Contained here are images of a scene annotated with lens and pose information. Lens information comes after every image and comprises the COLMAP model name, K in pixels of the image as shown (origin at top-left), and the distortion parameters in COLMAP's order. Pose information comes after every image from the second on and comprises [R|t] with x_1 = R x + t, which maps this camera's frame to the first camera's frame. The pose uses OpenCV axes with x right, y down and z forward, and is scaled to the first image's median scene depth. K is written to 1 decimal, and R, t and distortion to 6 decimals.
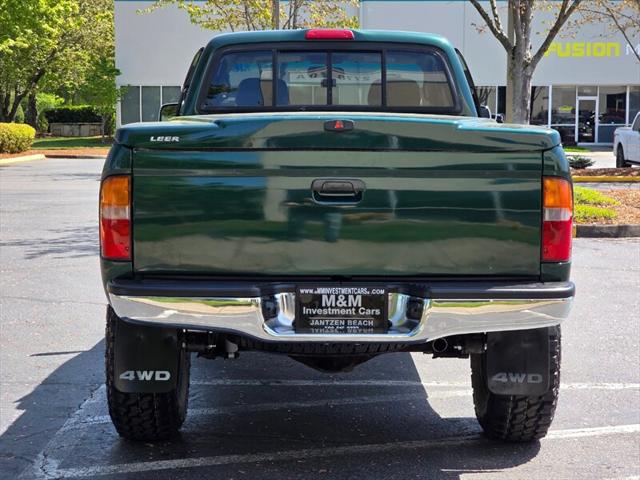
lens RADIAL K [[1295.1, 0, 321.3], [0, 1295.1, 240.7], [0, 0, 1]] dist [0.033565, 0.000000]
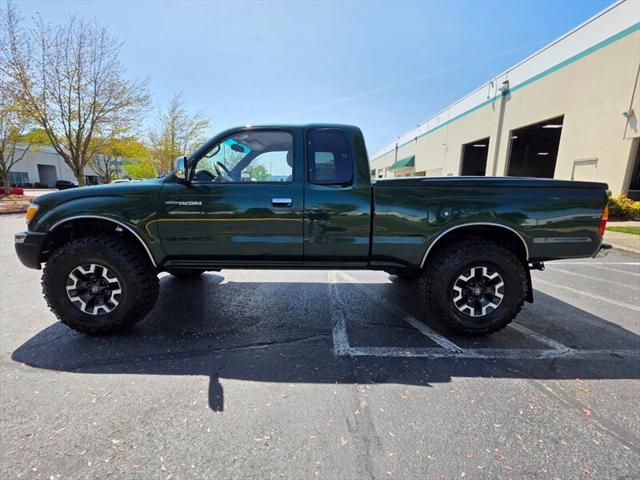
lens RADIAL K [[283.2, 0, 323.6], [0, 283.2, 240.9], [0, 0, 1]] dist [0.008354, -0.000969]
pose [[-0.016320, -0.183166, 0.982947, -0.600031], [0.075622, 0.980036, 0.183879, -0.100665], [-0.997003, 0.077334, -0.002143, 1.339255]]
